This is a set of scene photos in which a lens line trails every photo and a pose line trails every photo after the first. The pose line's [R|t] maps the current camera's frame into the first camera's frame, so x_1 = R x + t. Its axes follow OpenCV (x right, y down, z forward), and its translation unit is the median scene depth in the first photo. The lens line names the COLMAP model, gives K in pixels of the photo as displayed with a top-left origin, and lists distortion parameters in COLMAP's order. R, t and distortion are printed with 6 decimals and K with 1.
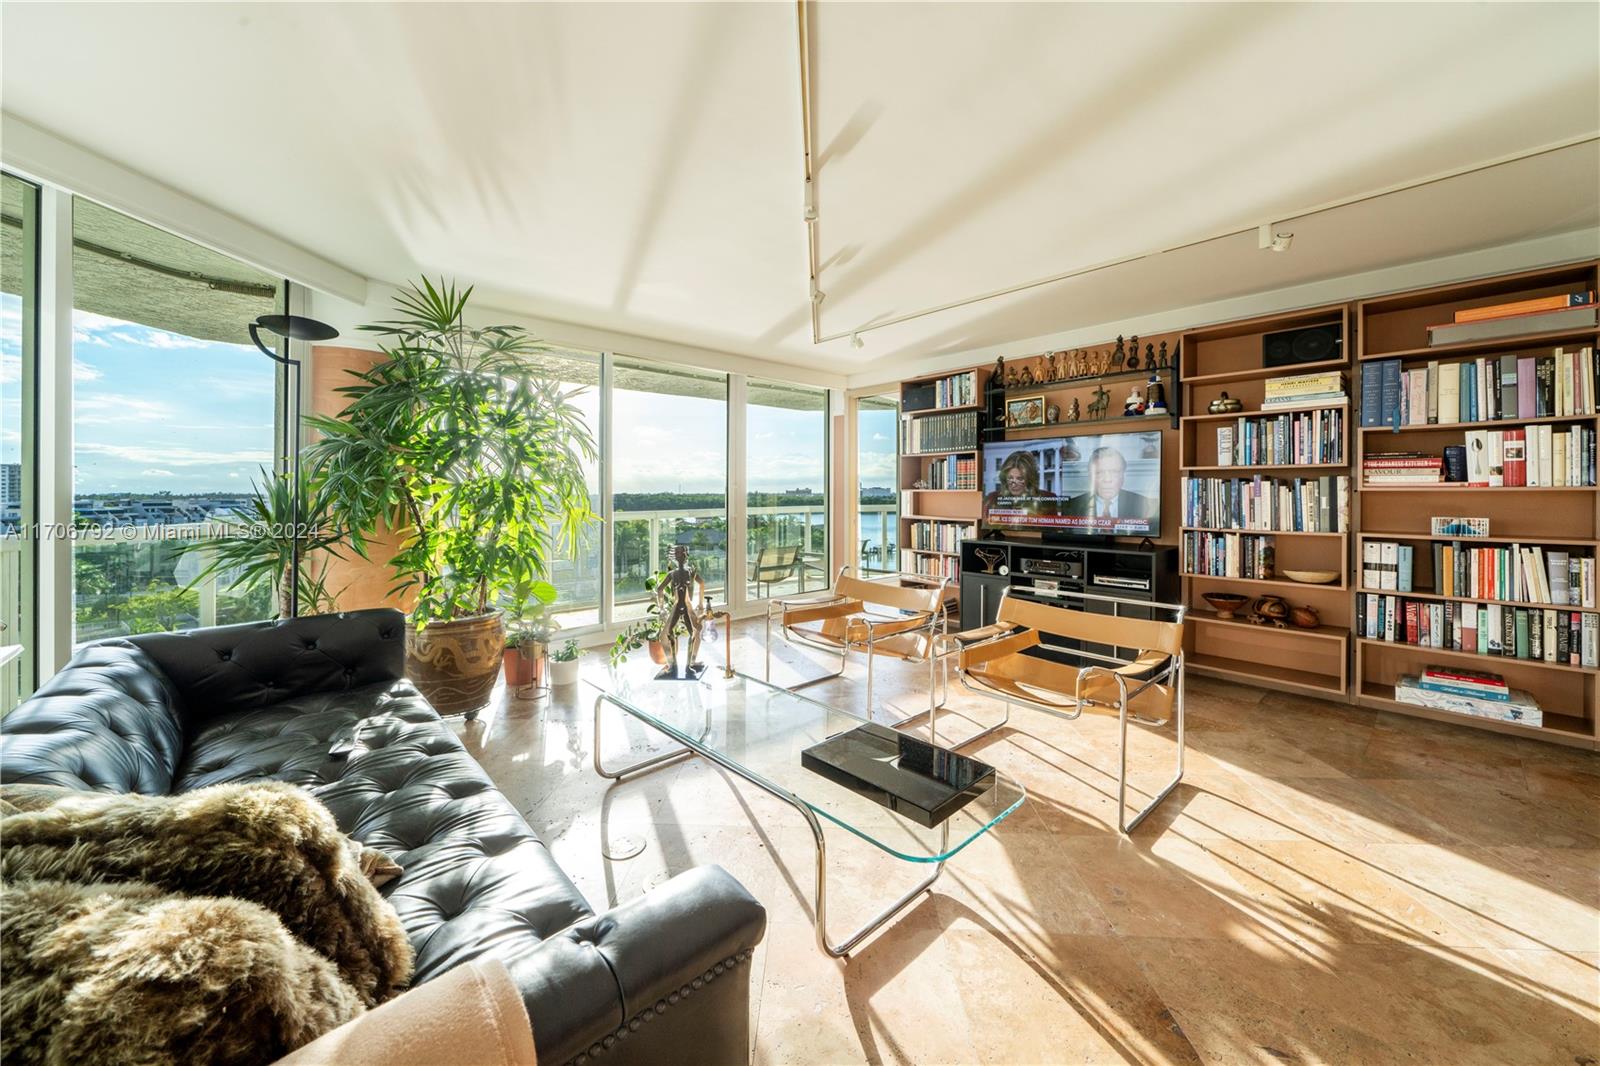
lens RADIAL K [[599.6, 0, 905.2], [0, 599.6, 507.7], [0, 0, 1]] dist [-0.003183, 0.000420]
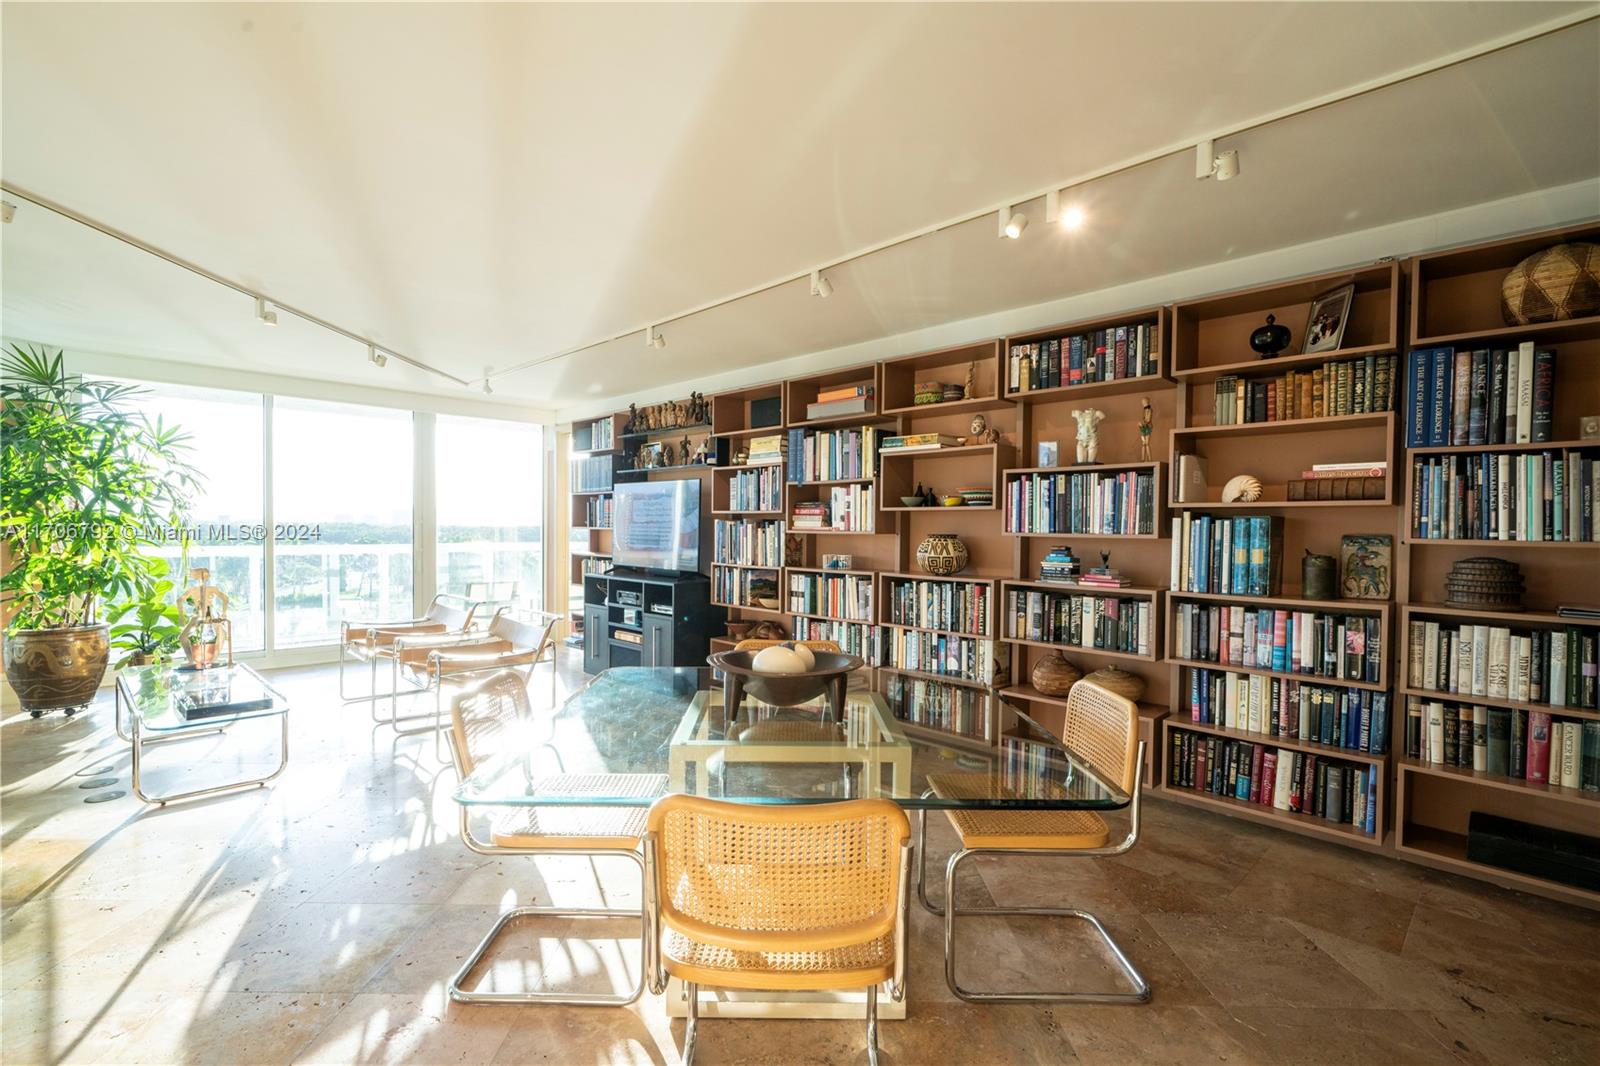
lens RADIAL K [[716.6, 0, 796.1], [0, 716.6, 545.5], [0, 0, 1]] dist [0.004102, 0.000546]
pose [[0.999880, 0.013799, 0.007083, 0.714648], [-0.013765, 0.999894, -0.004767, 0.004545], [-0.007148, 0.004669, 0.999964, -0.447067]]
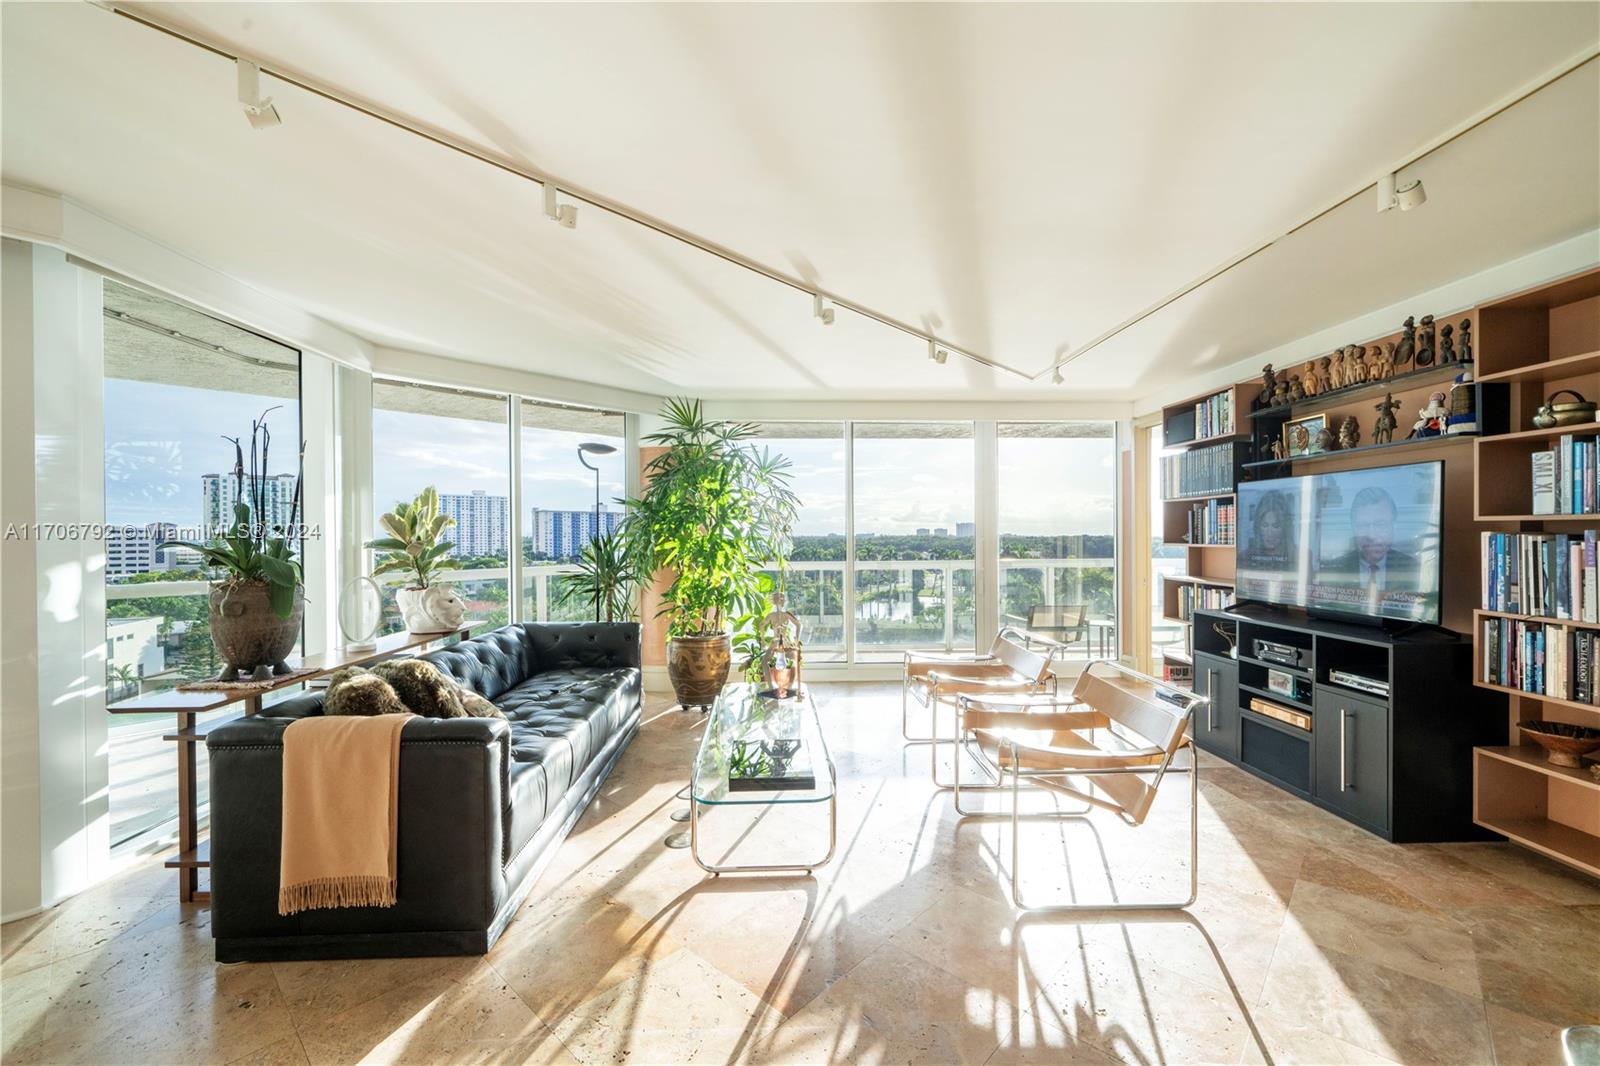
lens RADIAL K [[702.1, 0, 766.2], [0, 702.1, 529.9], [0, 0, 1]] dist [0.005352, 0.000149]
pose [[0.717050, -0.006884, -0.696987, 0.514084], [-0.019563, 0.999359, -0.029998, -0.018468], [0.696747, 0.035145, 0.716456, -0.072518]]
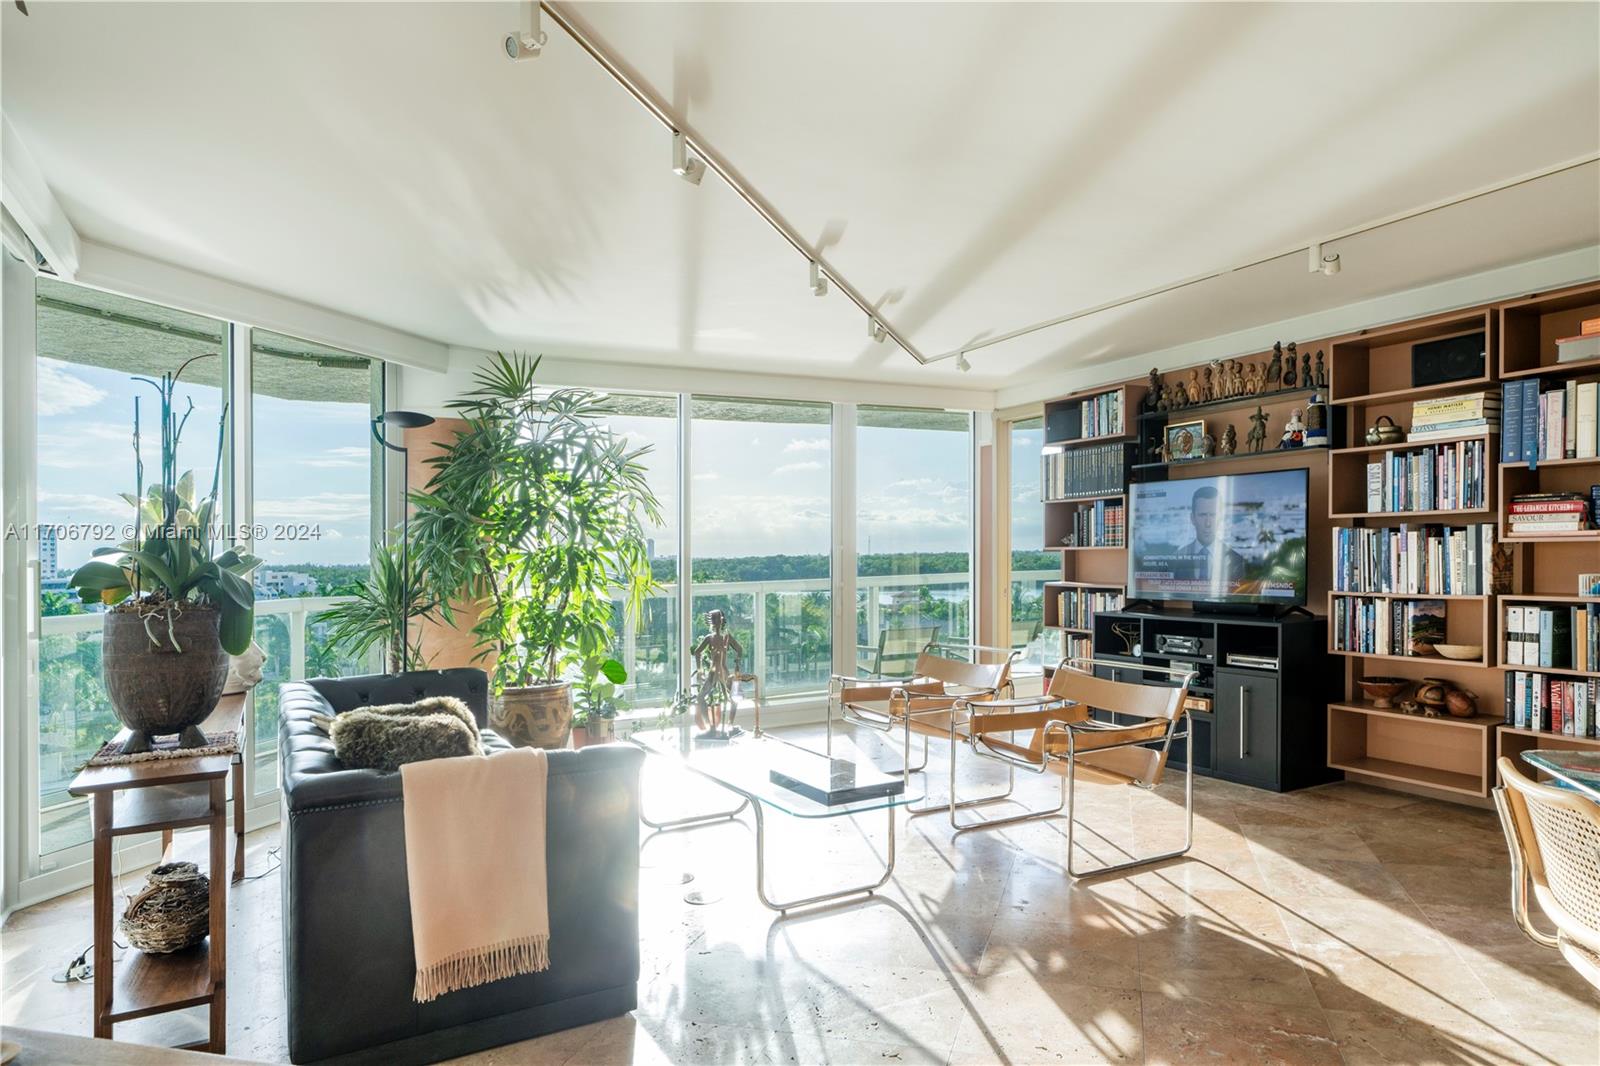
lens RADIAL K [[1000.3, 0, 931.9], [0, 1000.3, 559.7], [0, 0, 1]] dist [0.006079, 0.001148]
pose [[0.966105, -0.015949, -0.257657, 0.341165], [0.012077, 0.999789, -0.016605, 0.007493], [0.257868, 0.012930, 0.966094, -0.452751]]
